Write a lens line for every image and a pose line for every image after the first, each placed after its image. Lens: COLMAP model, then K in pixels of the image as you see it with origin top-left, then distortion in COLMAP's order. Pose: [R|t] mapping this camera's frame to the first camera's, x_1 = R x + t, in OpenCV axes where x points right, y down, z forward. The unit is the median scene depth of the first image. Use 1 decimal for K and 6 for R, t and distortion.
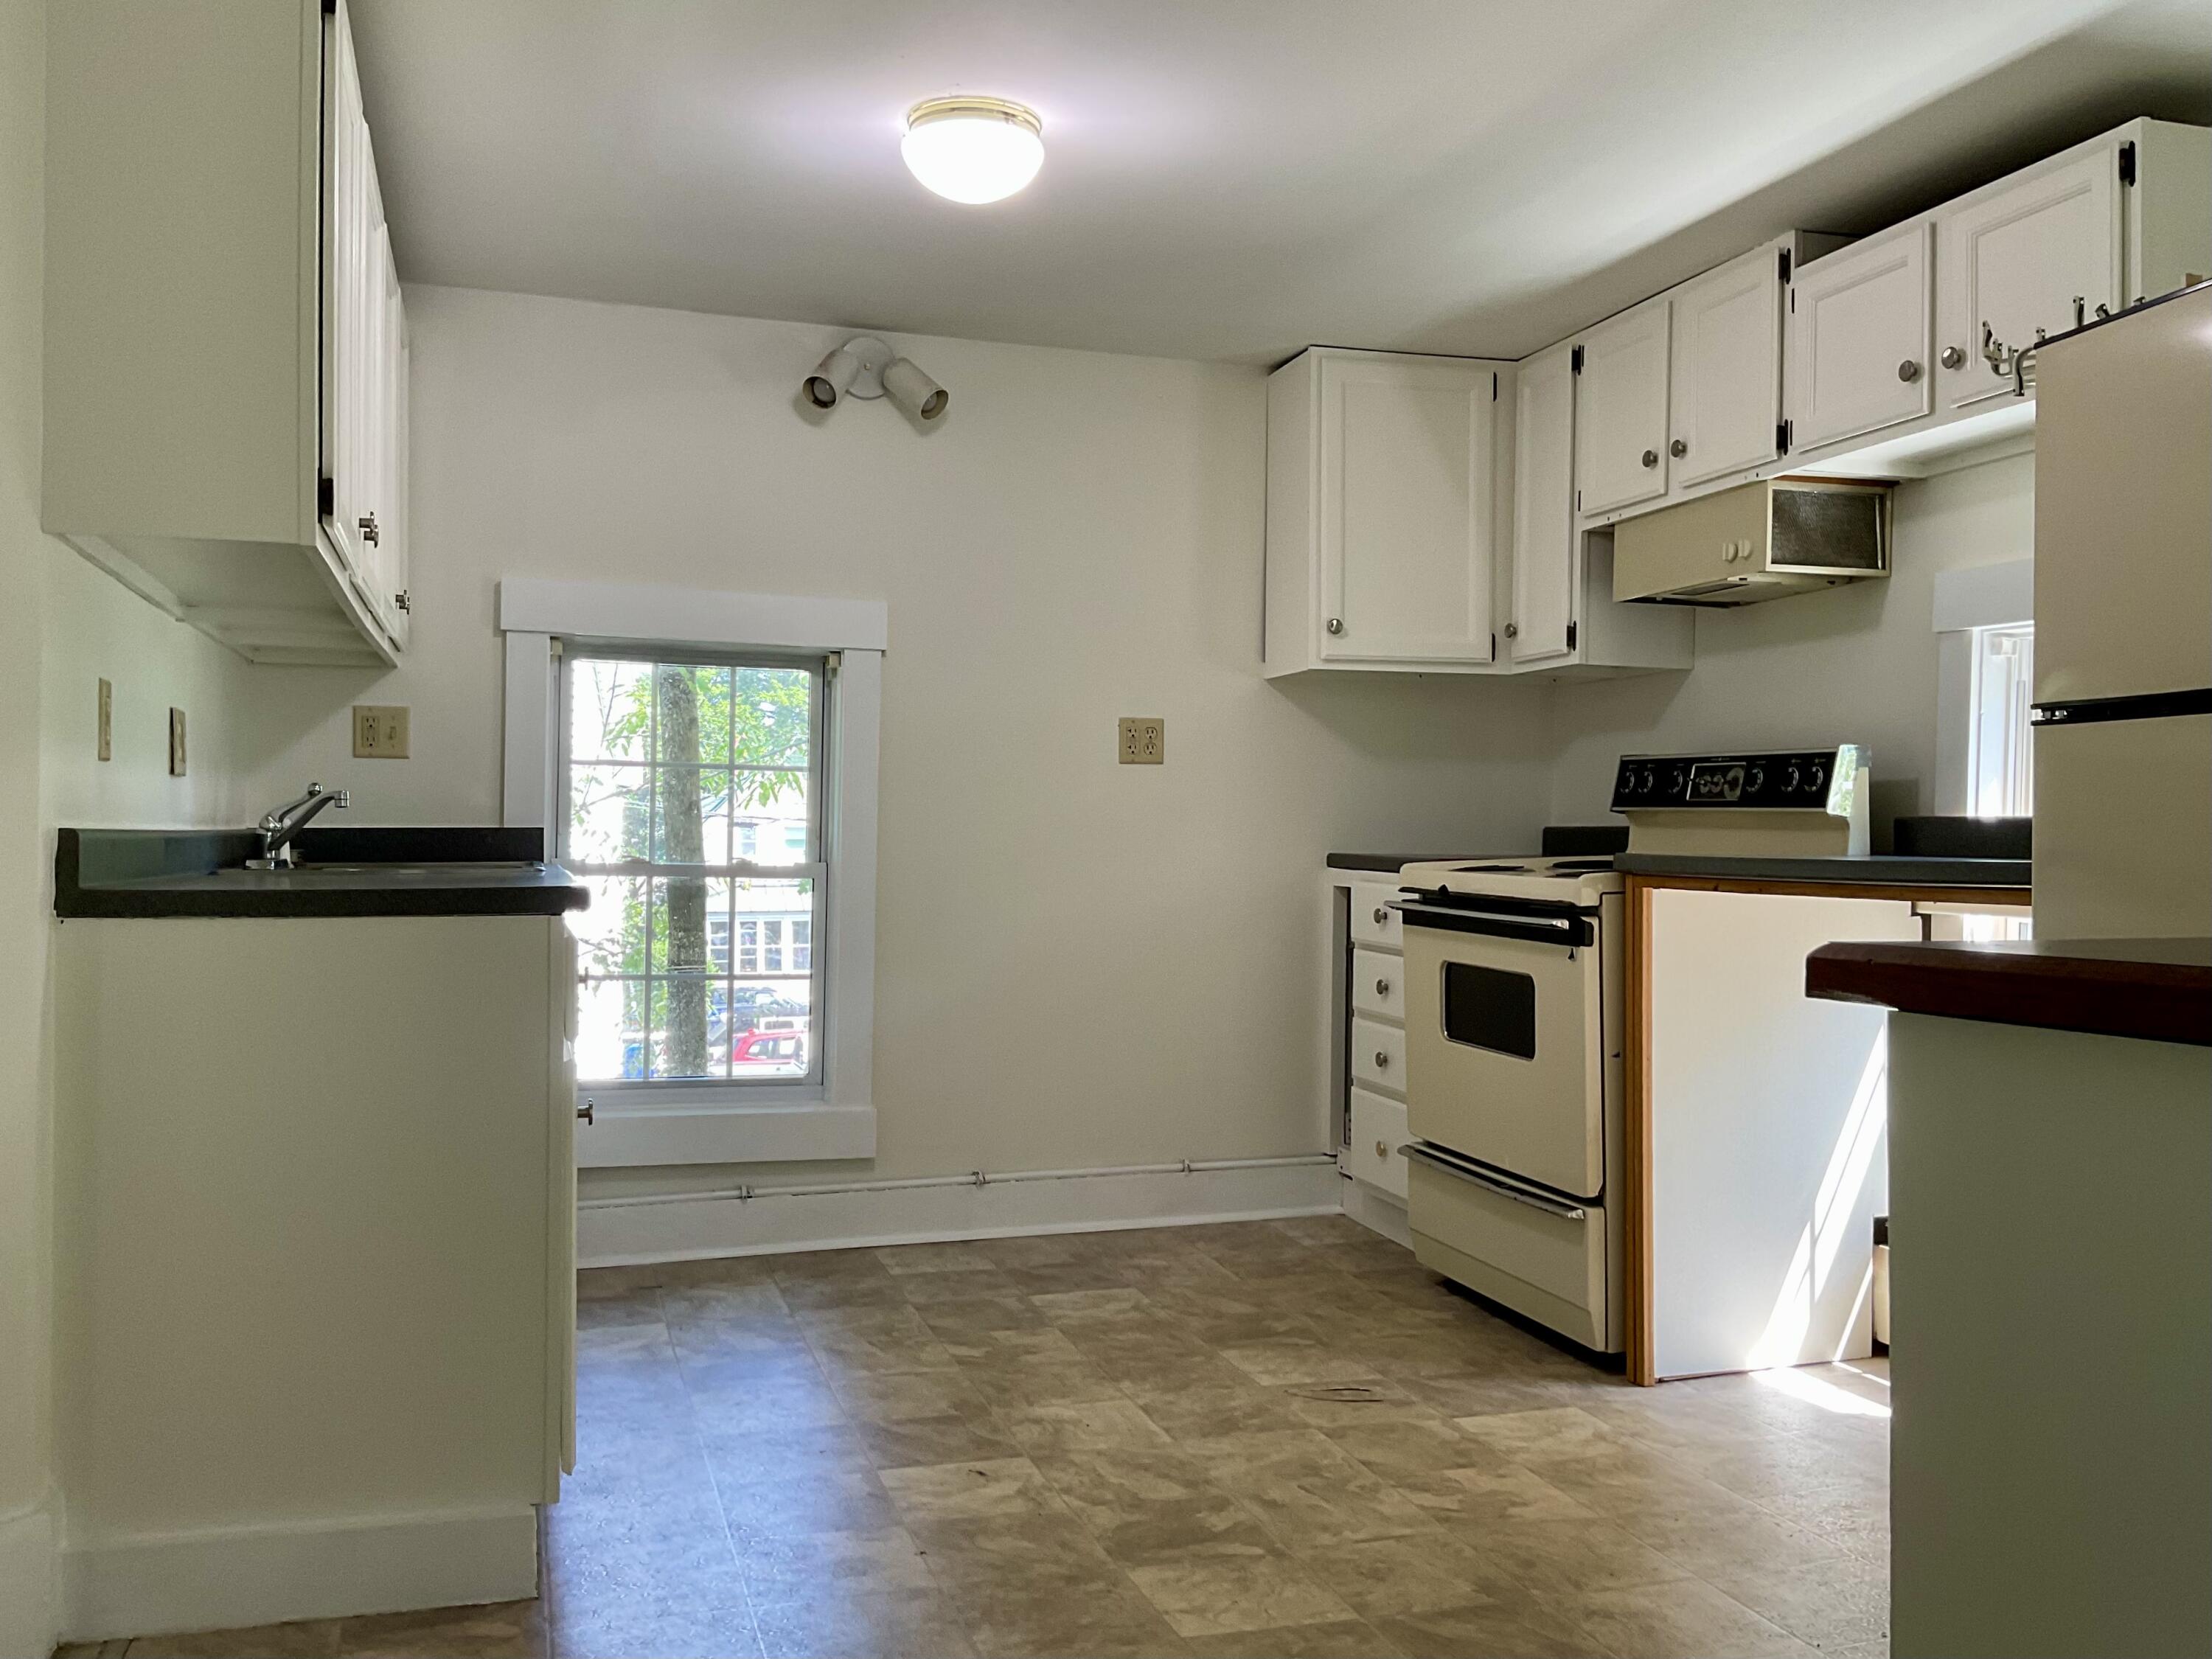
lens RADIAL K [[1888.9, 0, 1106.0], [0, 1888.9, 829.5], [0, 0, 1]] dist [0.088574, -0.192221]
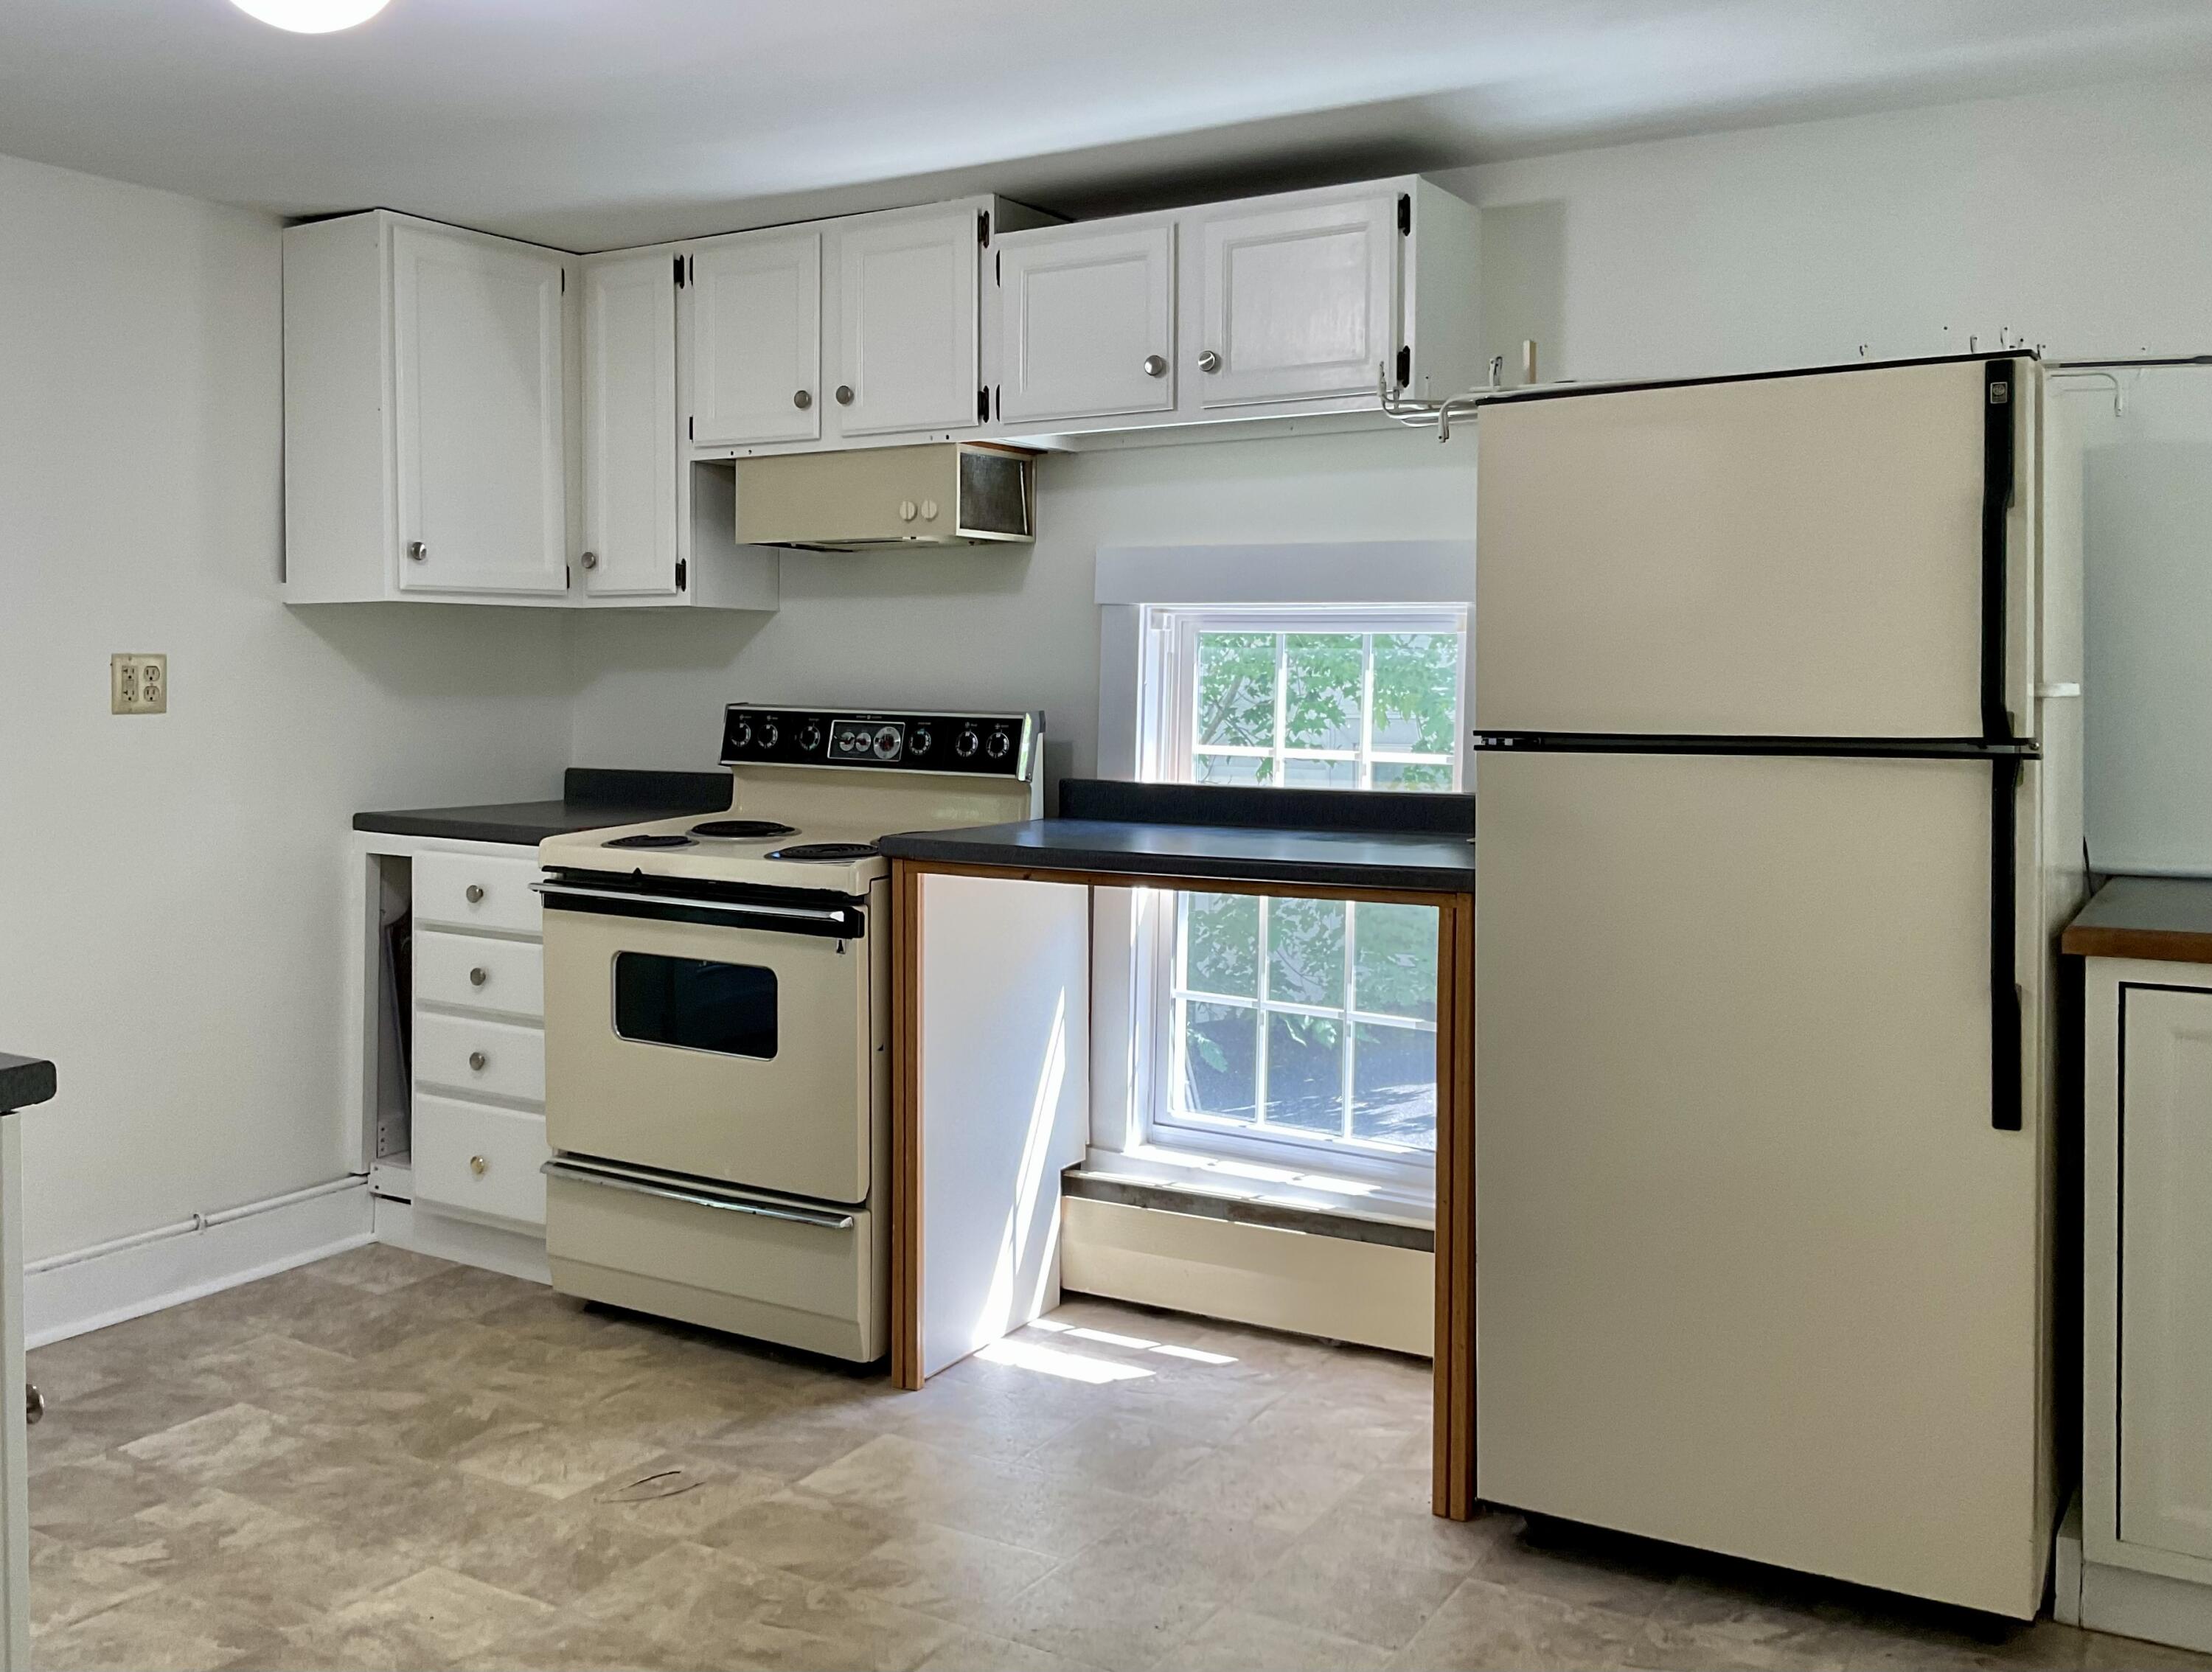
lens RADIAL K [[2006.9, 0, 1001.0], [0, 2006.9, 729.3], [0, 0, 1]] dist [0.081119, -0.153270]
pose [[0.766658, -0.022724, 0.641654, -0.293430], [0.002937, 0.999487, 0.031887, -0.065182], [-0.642049, -0.022562, 0.766331, 0.175744]]
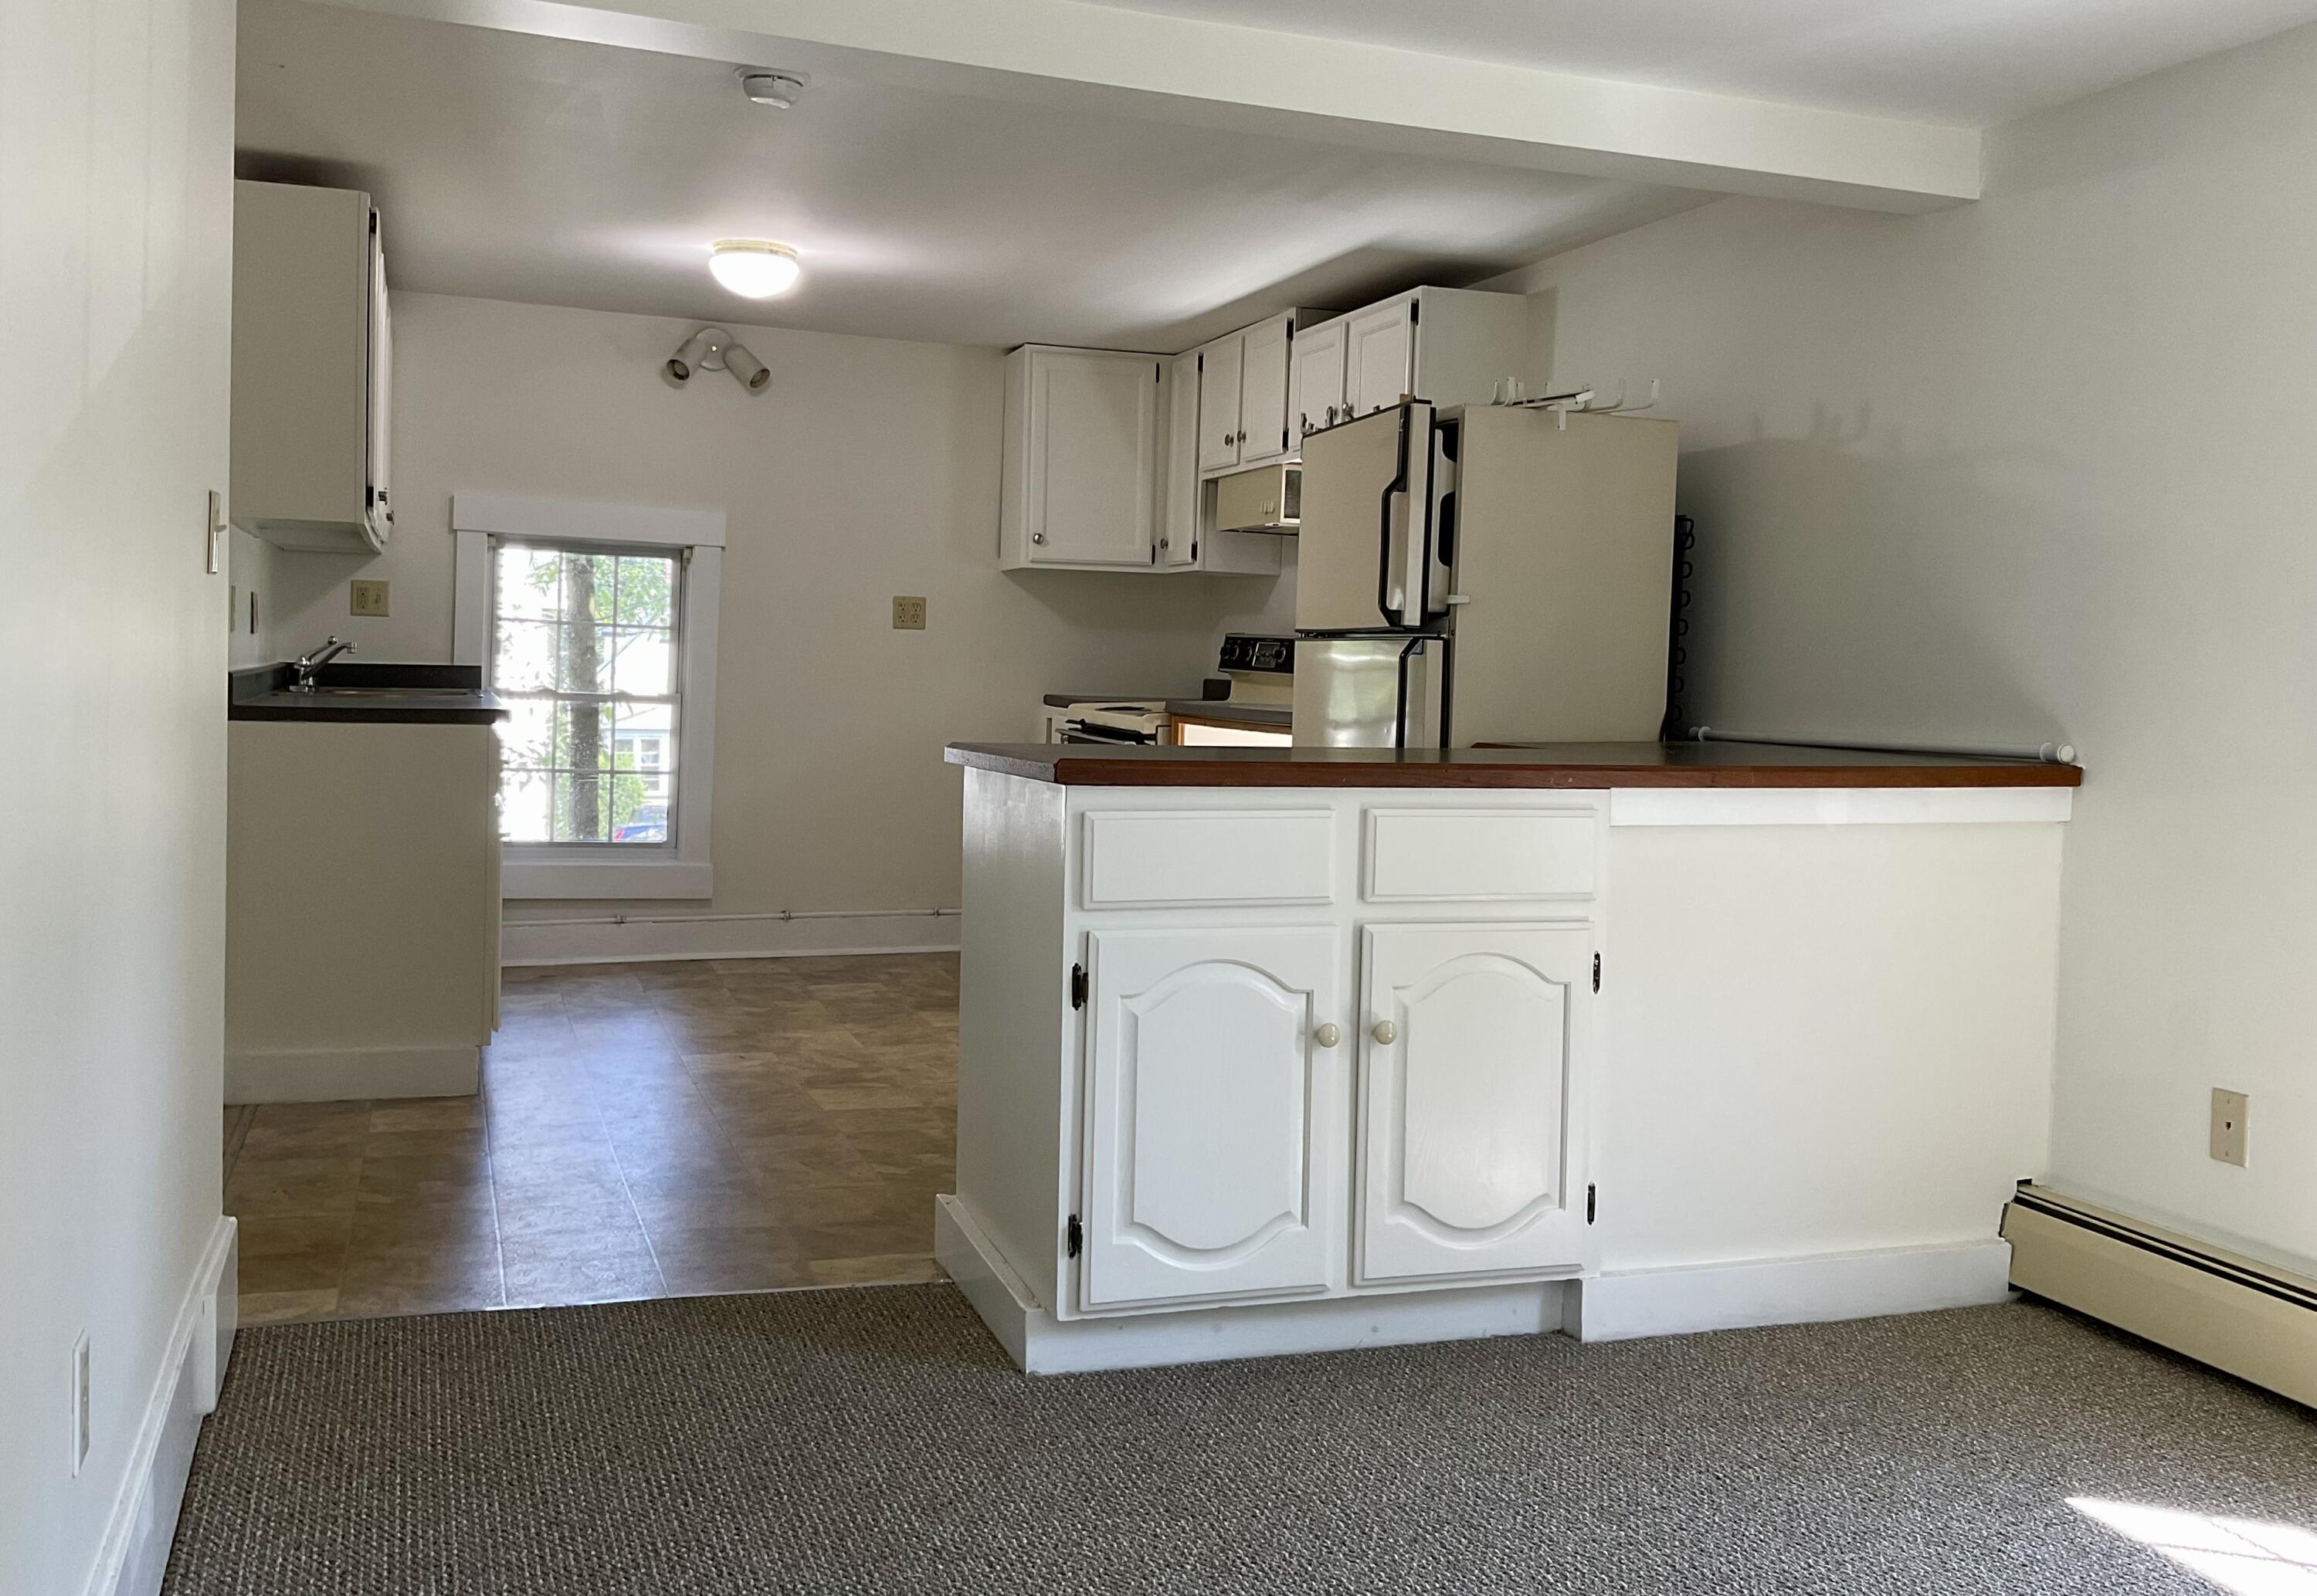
lens RADIAL K [[1939.4, 0, 1162.4], [0, 1939.4, 731.1], [0, 0, 1]] dist [0.013332, 0.000268]
pose [[0.998260, 0.021074, 0.055063, 0.158459], [-0.023139, 0.999043, 0.037124, -0.020109], [-0.054228, -0.038333, 0.997793, -0.566555]]
